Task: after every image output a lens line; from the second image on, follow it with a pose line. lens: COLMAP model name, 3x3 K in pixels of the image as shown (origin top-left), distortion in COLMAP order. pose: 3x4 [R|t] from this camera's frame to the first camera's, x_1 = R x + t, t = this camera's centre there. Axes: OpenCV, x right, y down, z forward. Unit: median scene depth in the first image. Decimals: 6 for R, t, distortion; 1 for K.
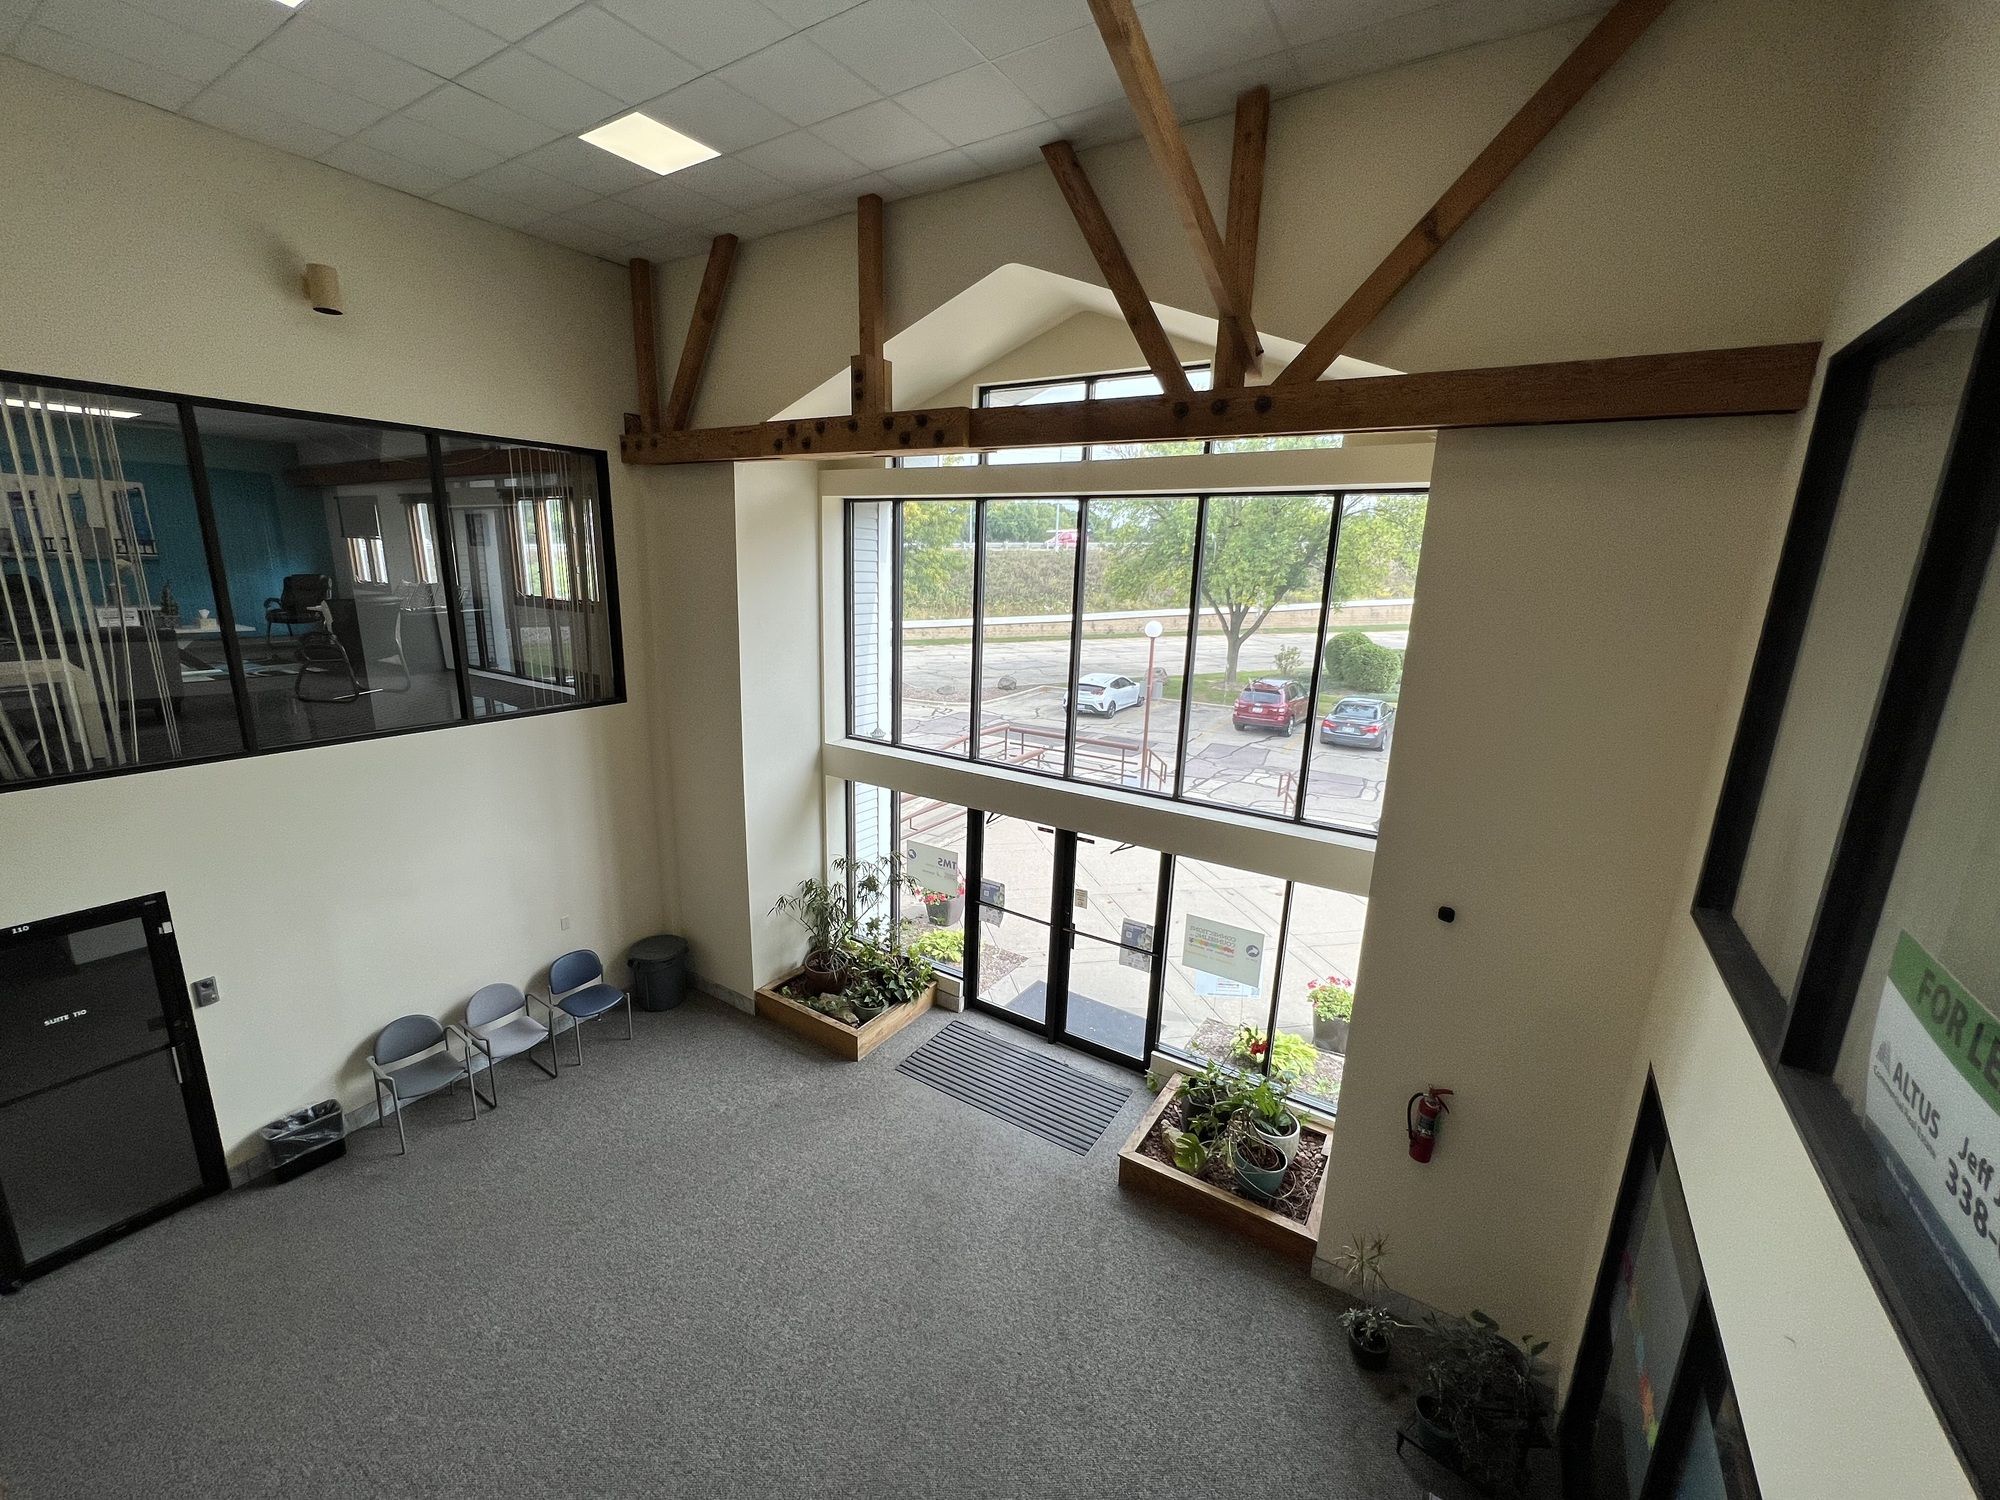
lens RADIAL K [[808.0, 0, 1000.0], [0, 808.0, 750.0], [0, 0, 1]] dist [0.001039, 0.000362]
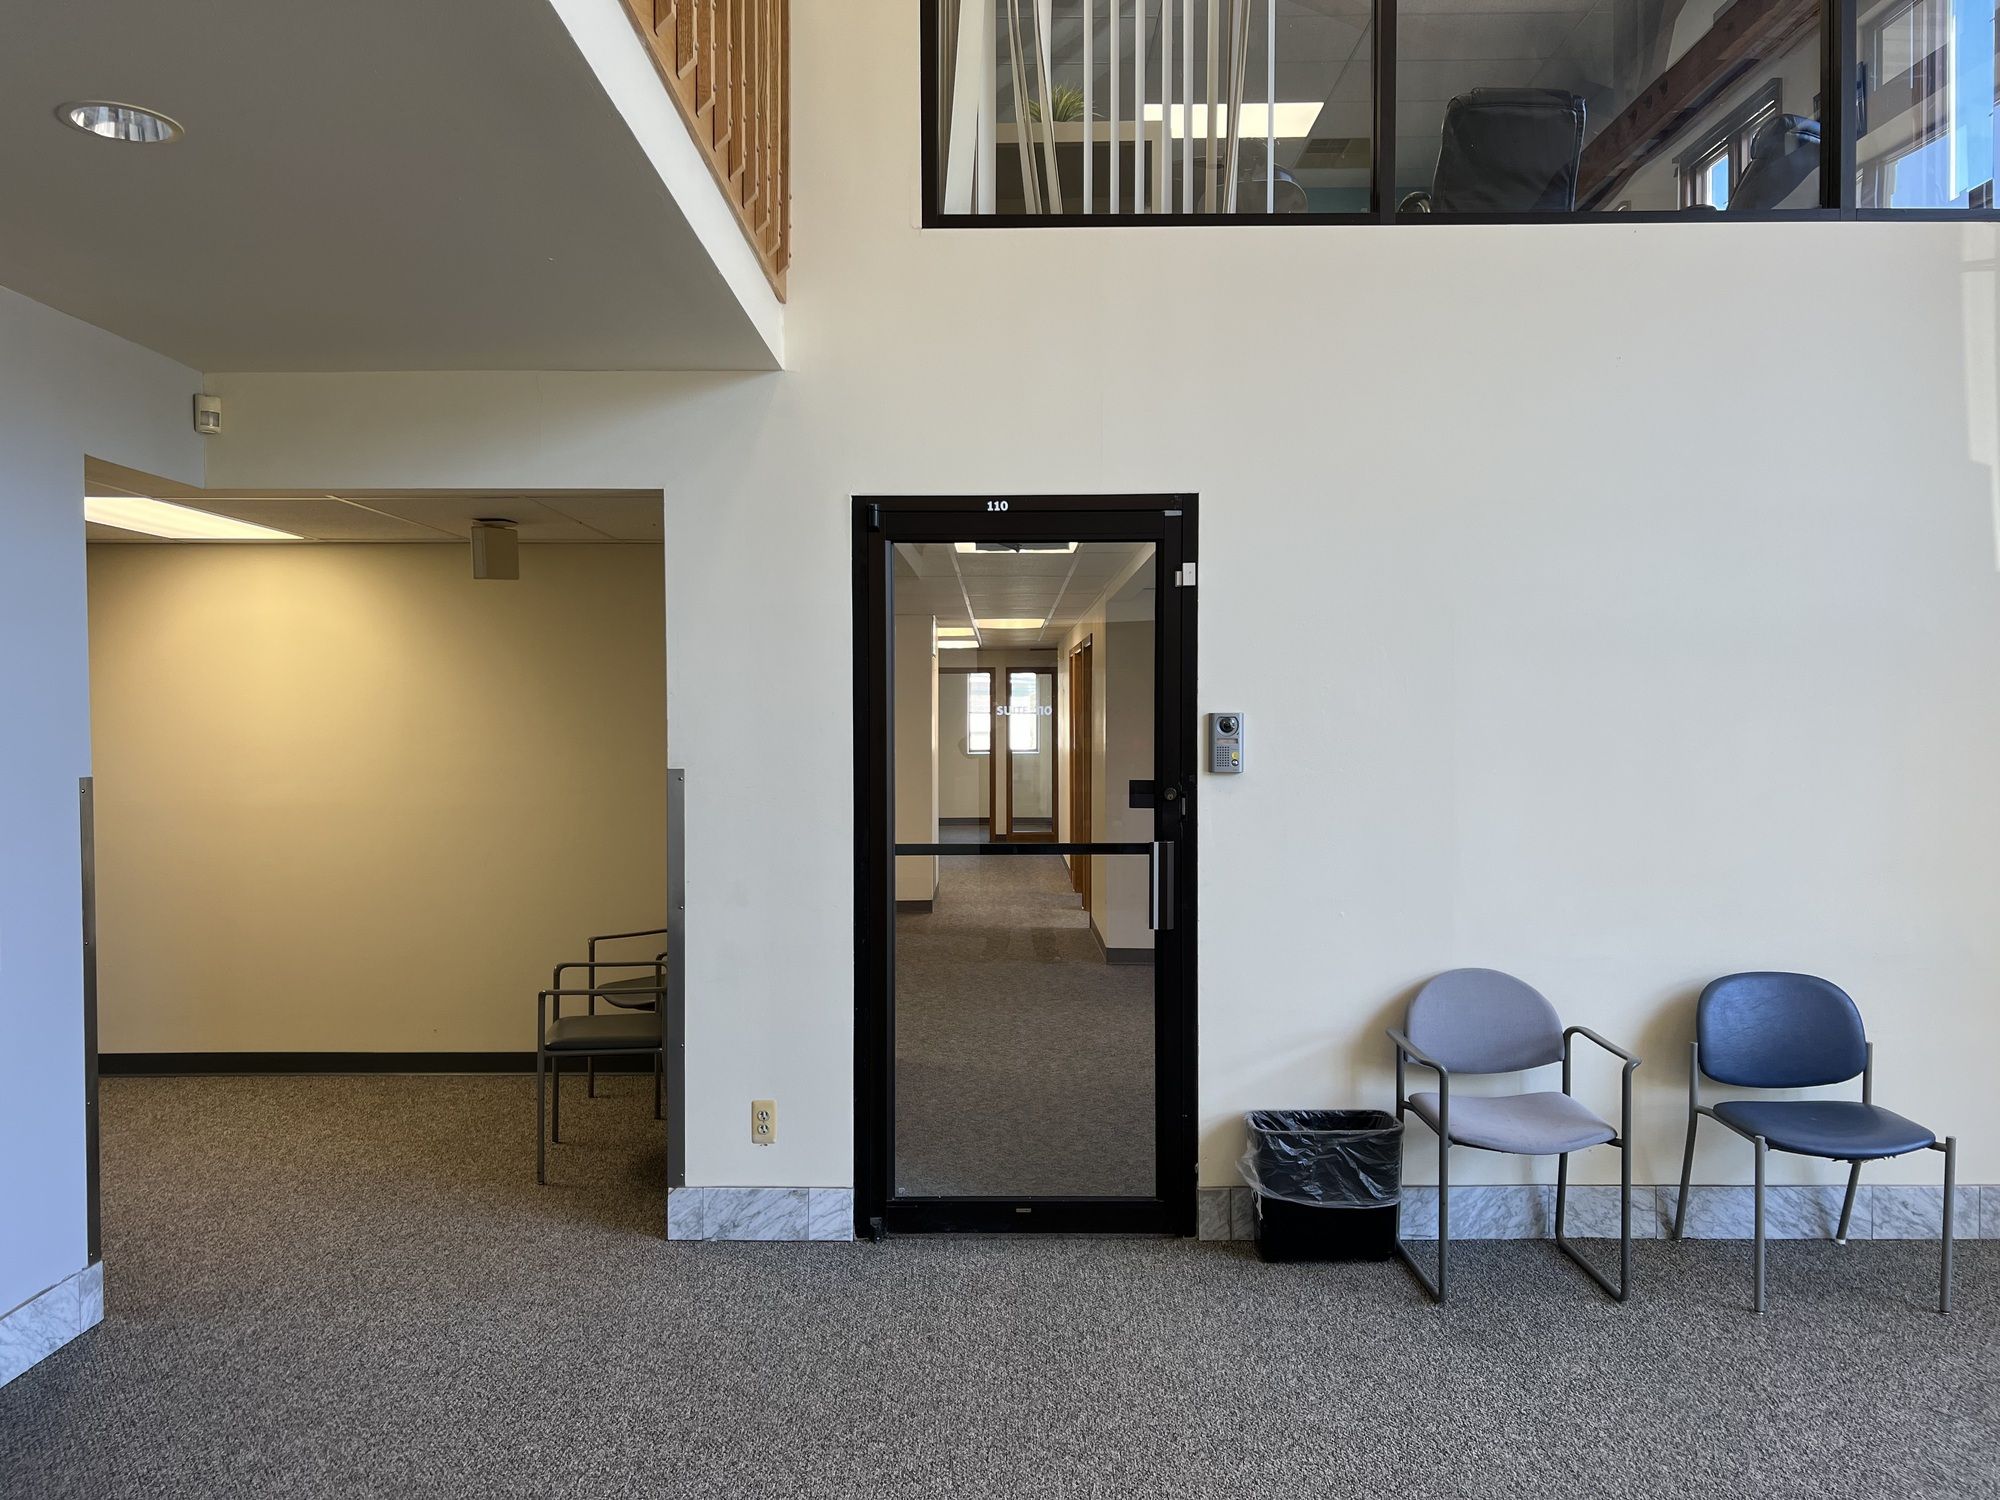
lens RADIAL K [[1498.9, 0, 1000.0], [0, 1498.9, 750.0], [0, 0, 1]] dist [0.051547, -0.063898]
pose [[0.534515, -0.011048, -0.845086, -0.254845], [-0.179795, 0.975540, -0.126474, 0.319995], [0.825813, 0.219545, 0.519455, 0.344900]]
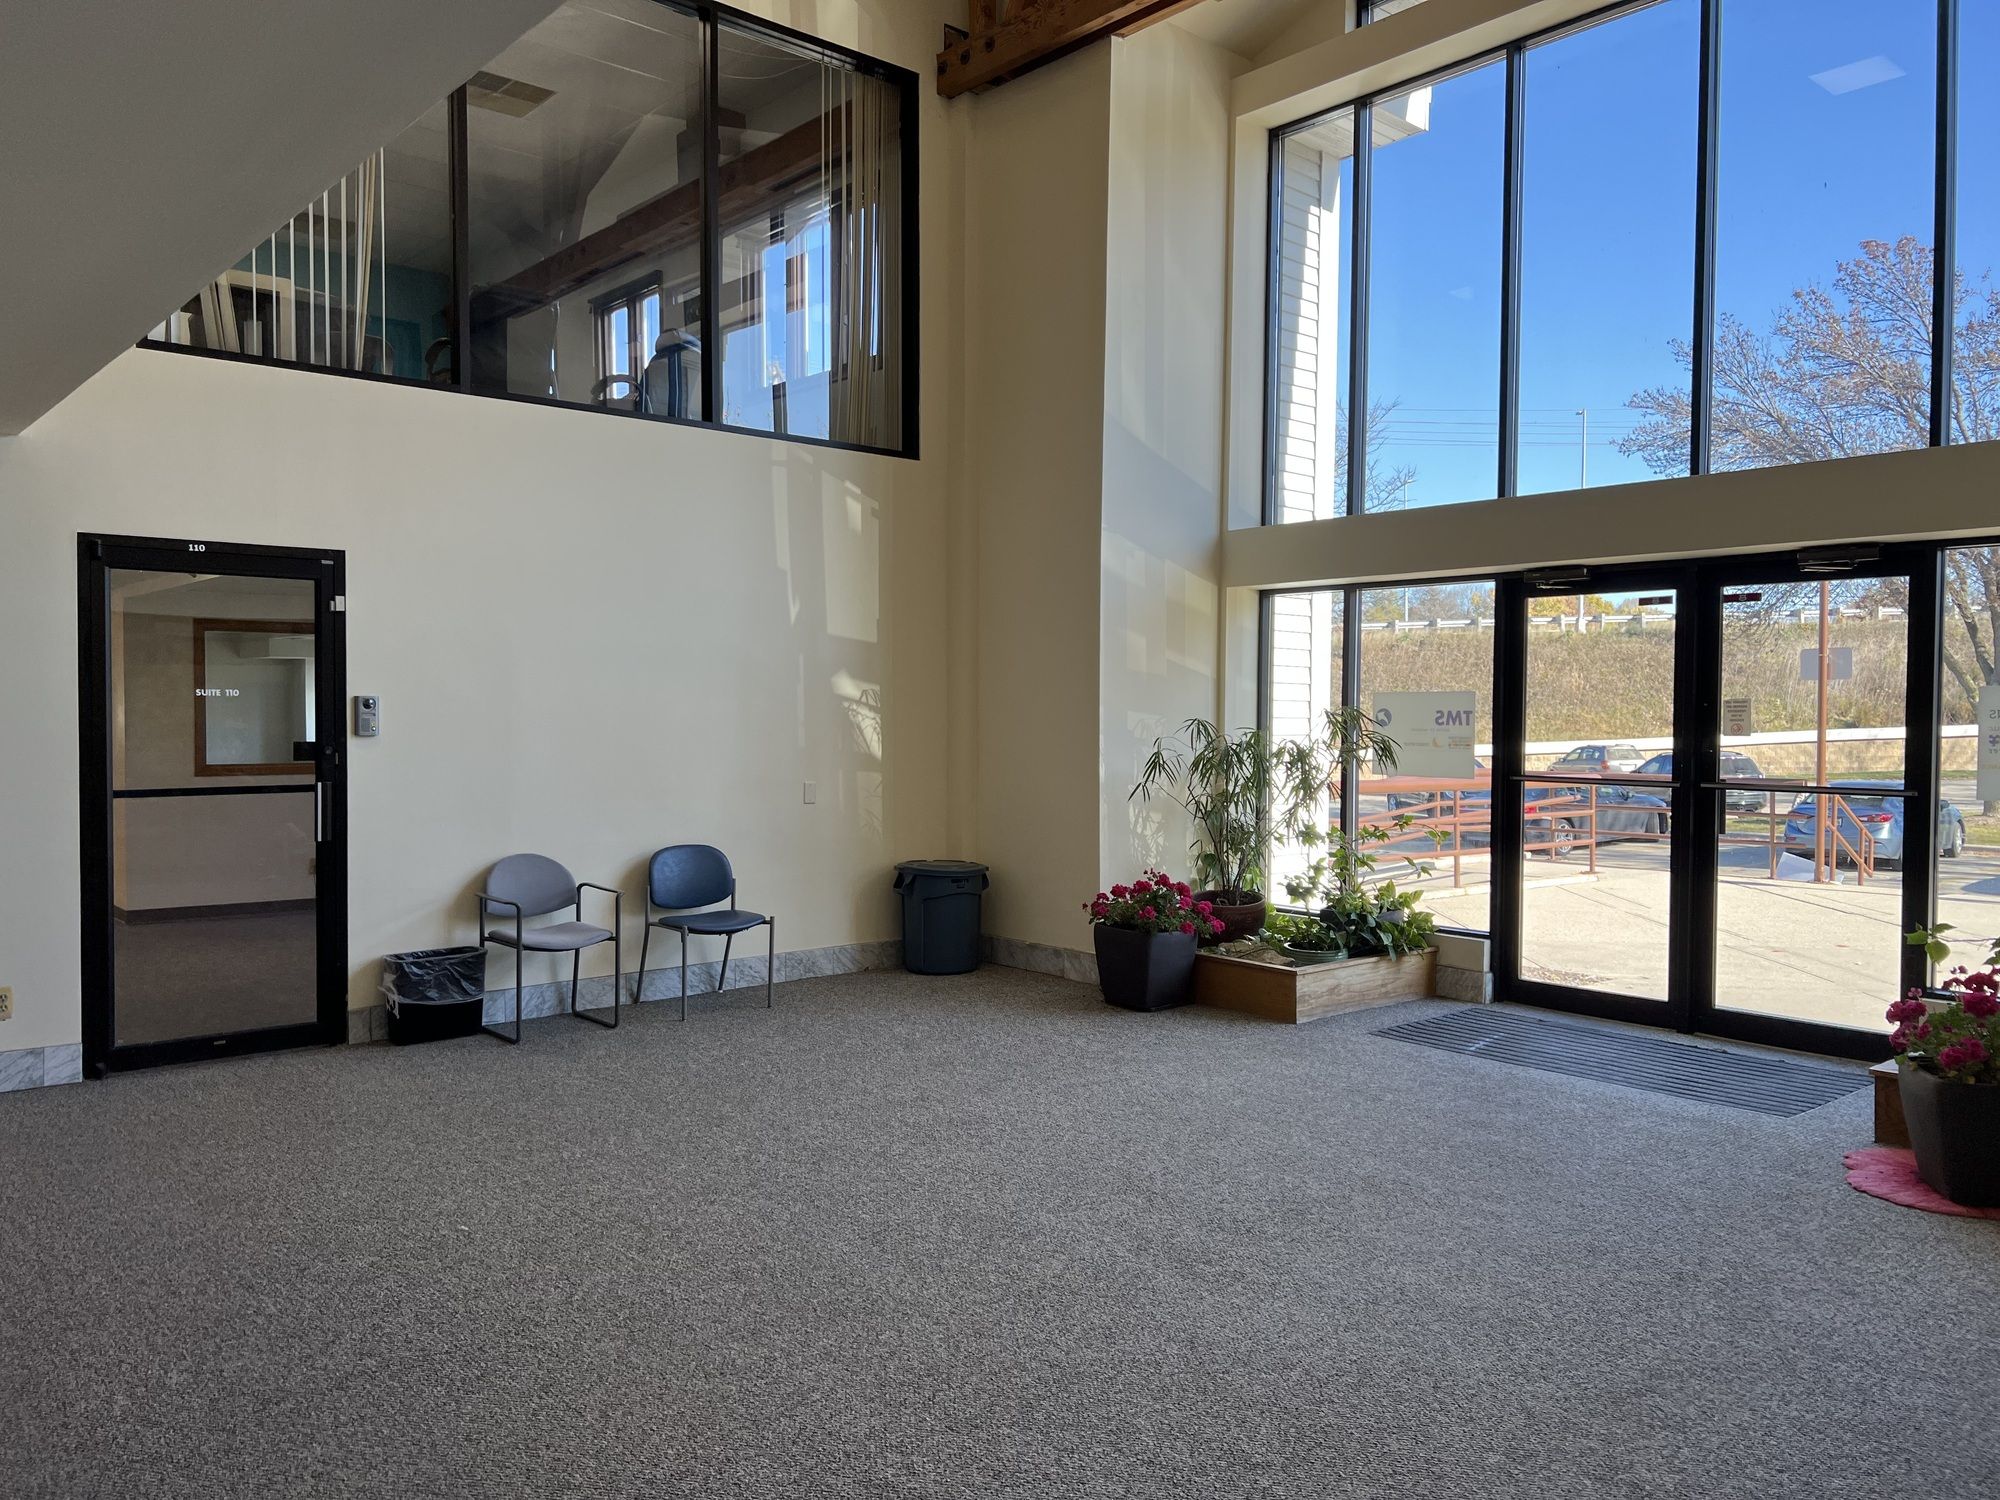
lens RADIAL K [[1498.9, 0, 1000.0], [0, 1498.9, 750.0], [0, 0, 1]] dist [0.051547, -0.063898]
pose [[0.957755, -0.018793, -0.286970, -0.073970], [-0.042847, 0.977400, -0.207010, 0.423067], [0.284375, 0.210560, 0.935305, -0.028415]]
